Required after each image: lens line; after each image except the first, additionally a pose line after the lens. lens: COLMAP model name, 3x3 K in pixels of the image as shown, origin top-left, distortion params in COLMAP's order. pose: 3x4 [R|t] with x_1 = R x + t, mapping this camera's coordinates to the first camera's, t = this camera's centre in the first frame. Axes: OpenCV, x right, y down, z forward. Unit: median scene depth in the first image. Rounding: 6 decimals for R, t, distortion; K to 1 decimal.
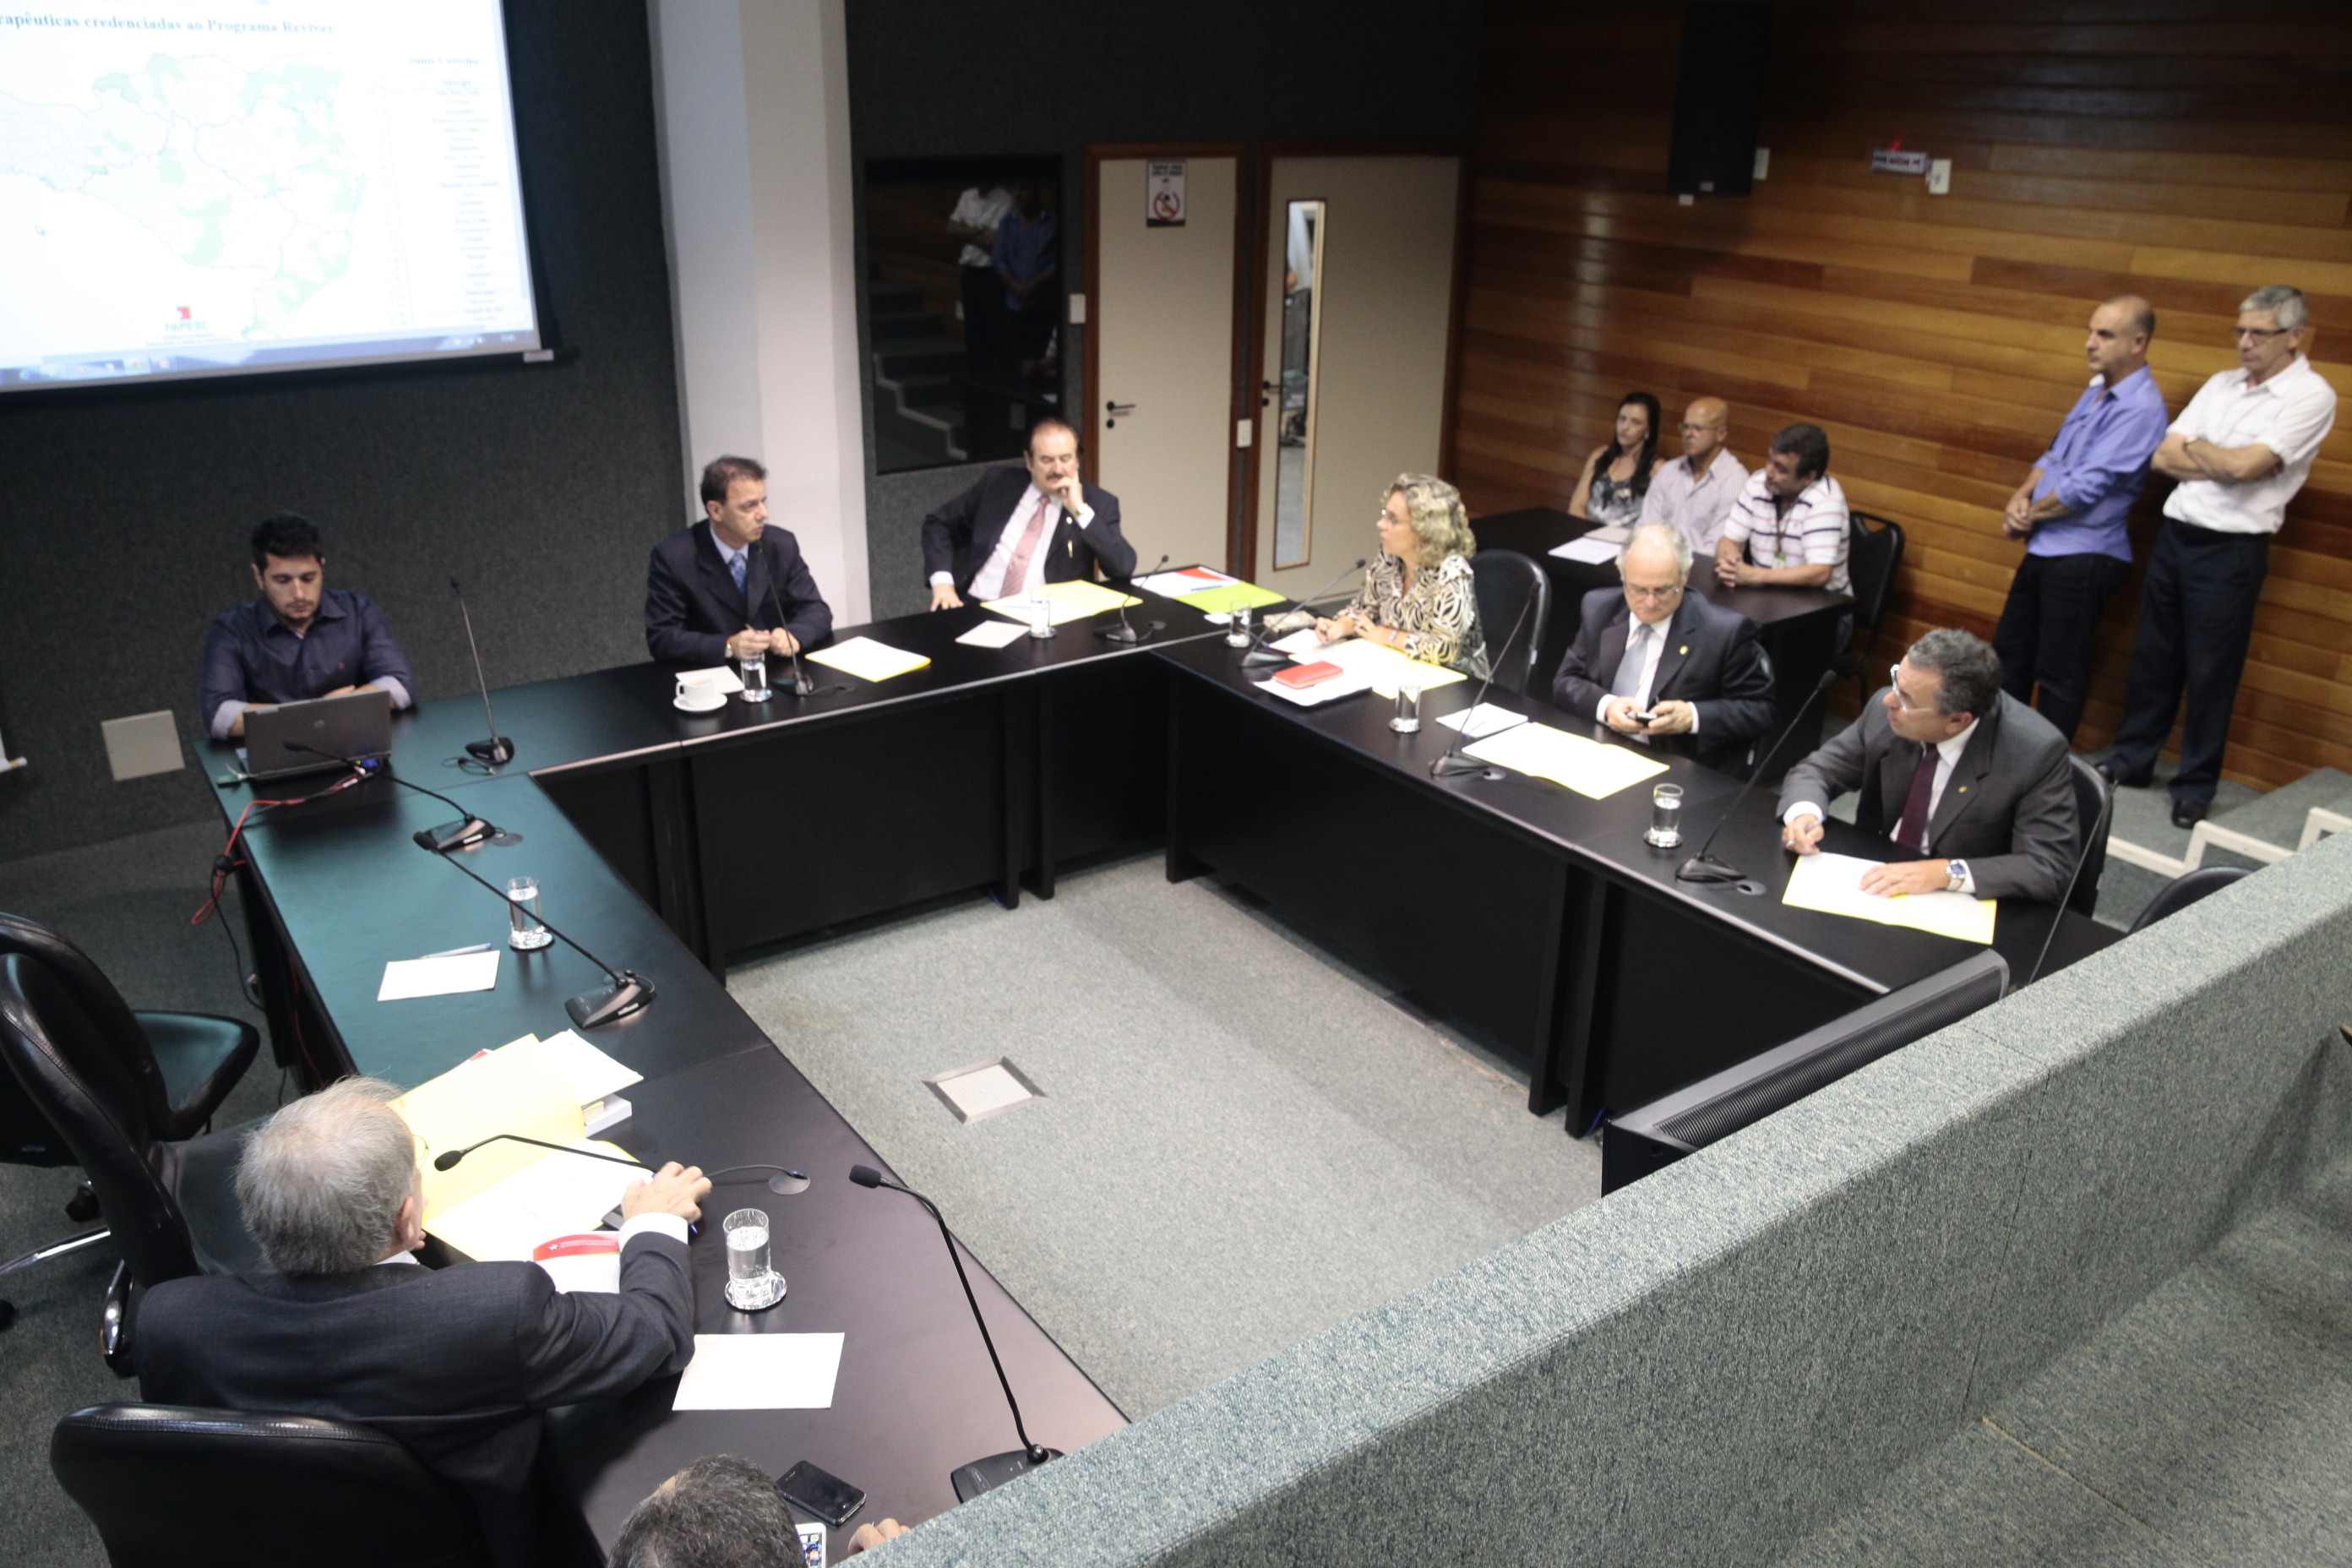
lens RADIAL K [[1843.6, 0, 1182.9], [0, 1843.6, 787.8], [0, 0, 1]] dist [-0.059604, 0.057581]
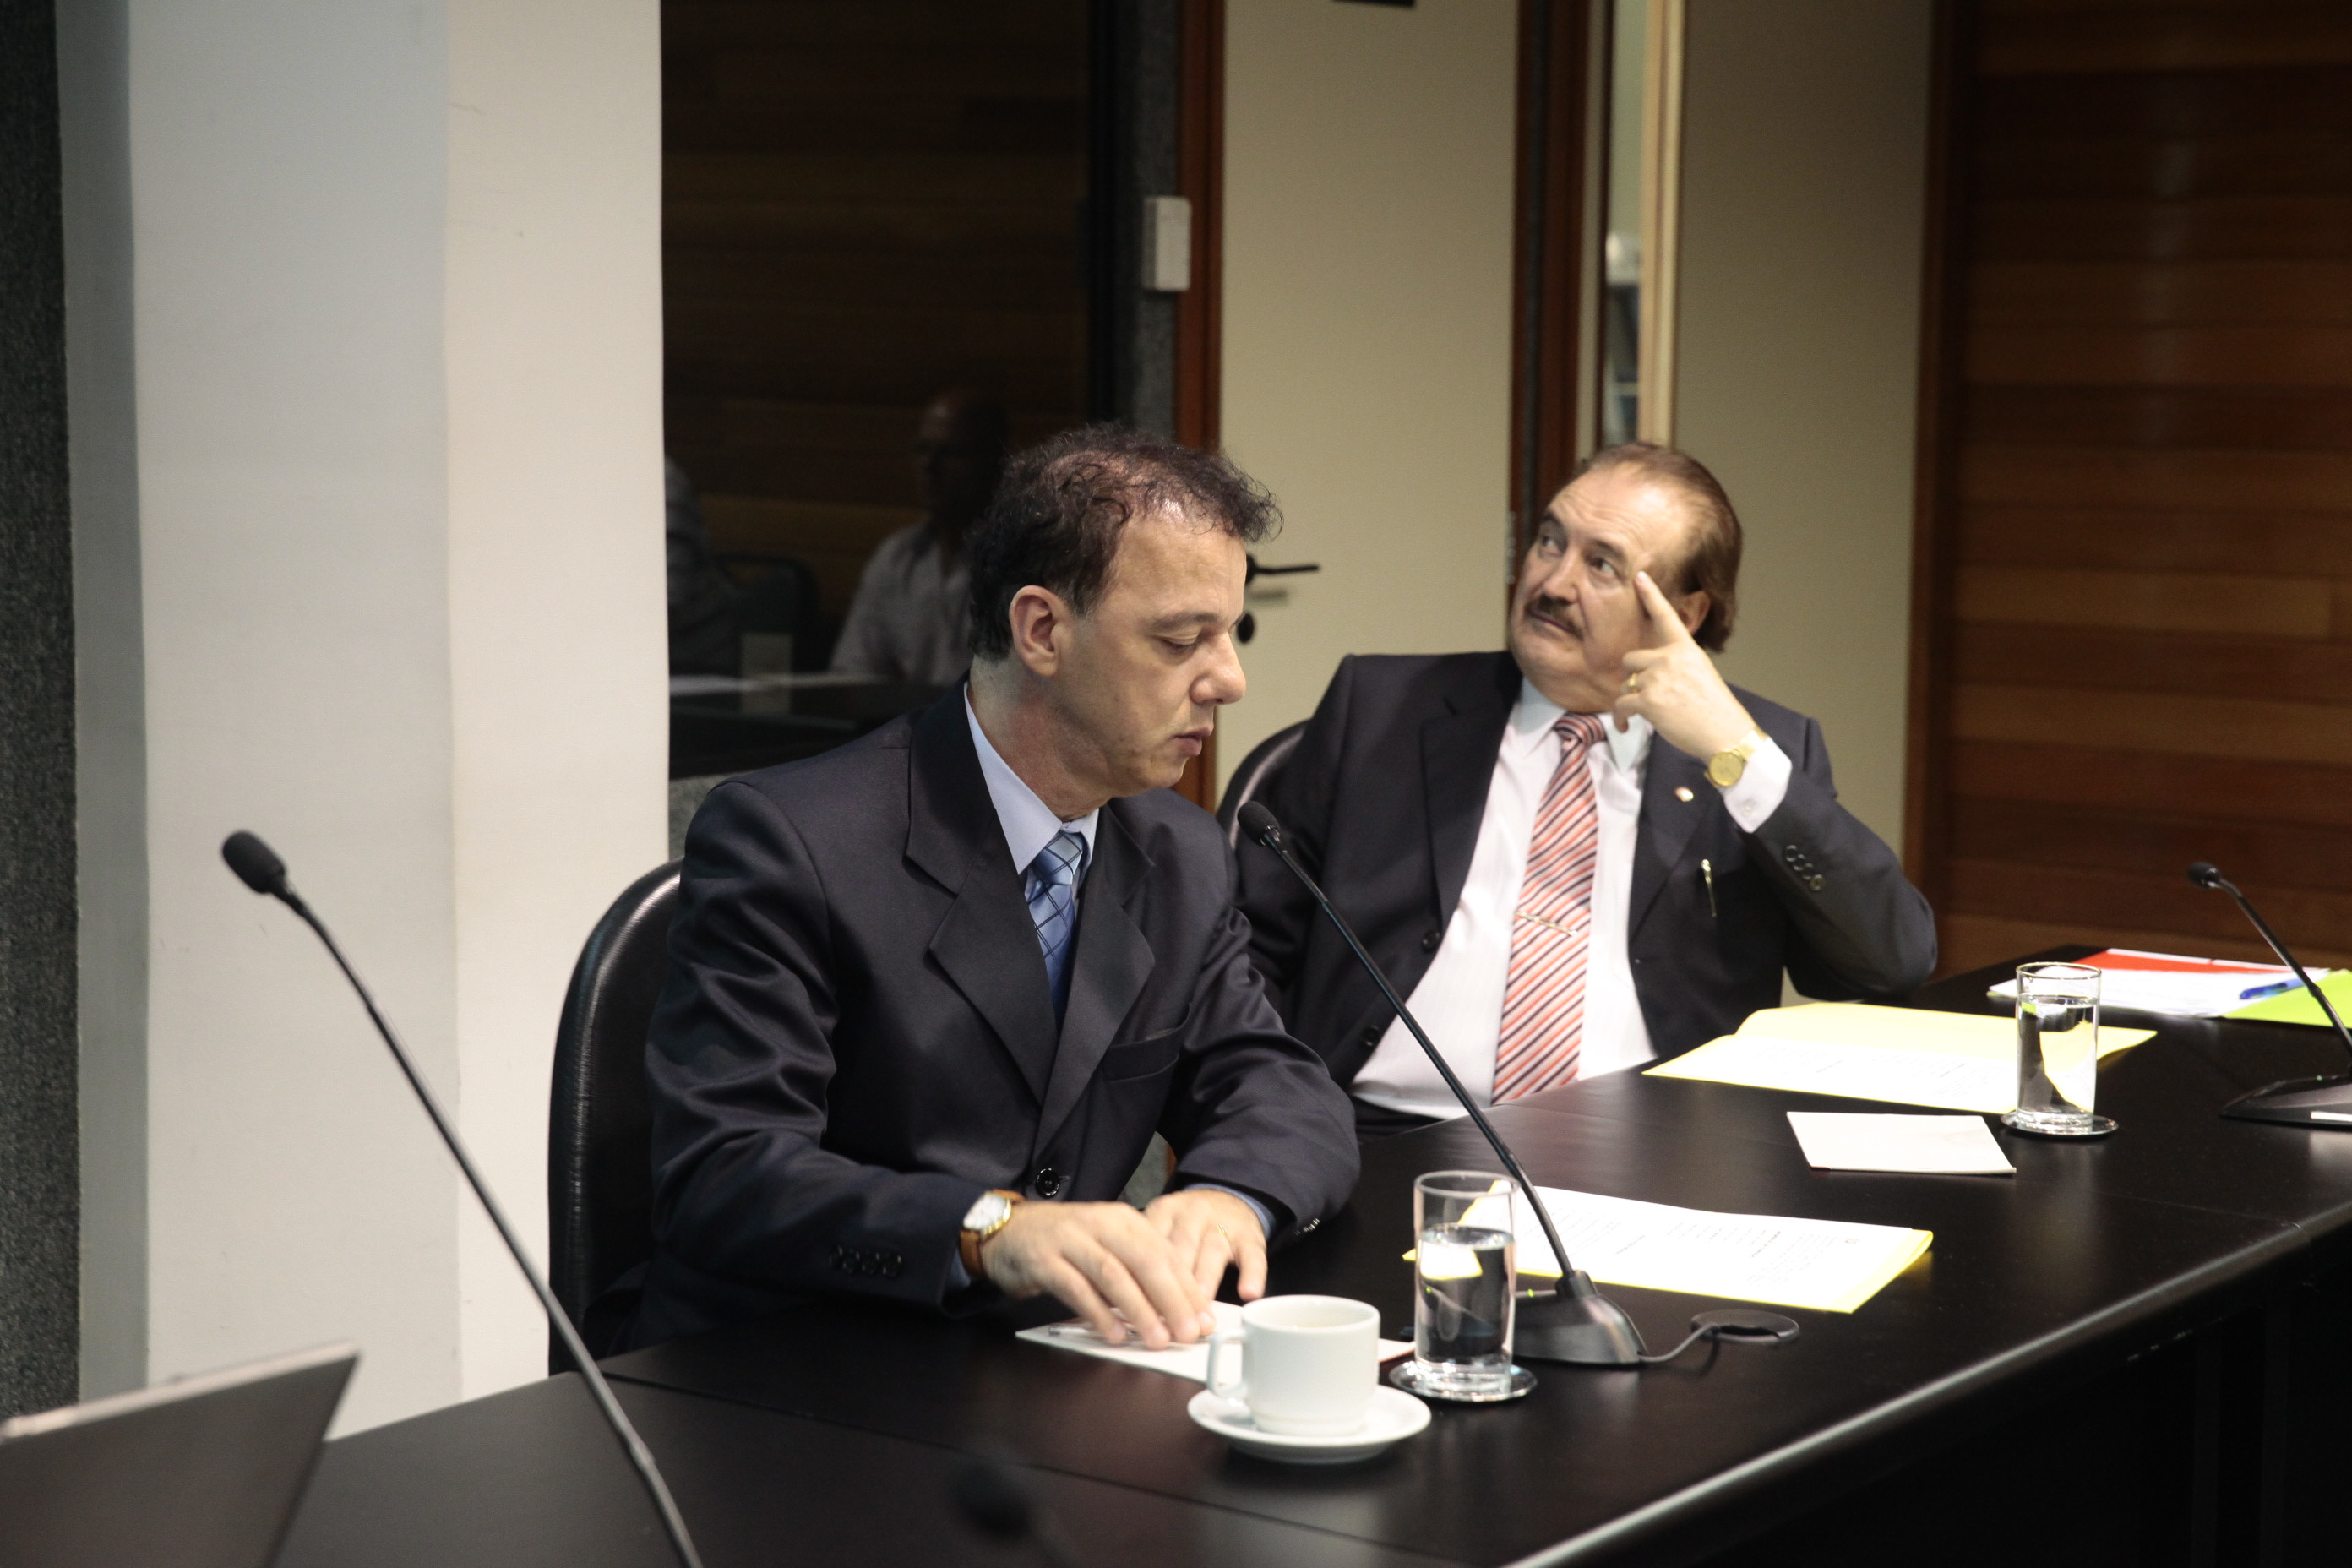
lens RADIAL K [[4481.0, 0, 1135.5], [0, 4481.0, 766.8], [0, 0, 1]] dist [0.308892, 0.000000]
pose [[0.944013, -0.043967, 0.326967, -0.370823], [0.131595, 0.959004, -0.250984, 0.009830], [-0.302527, 0.279960, 0.911098, 0.416706]]
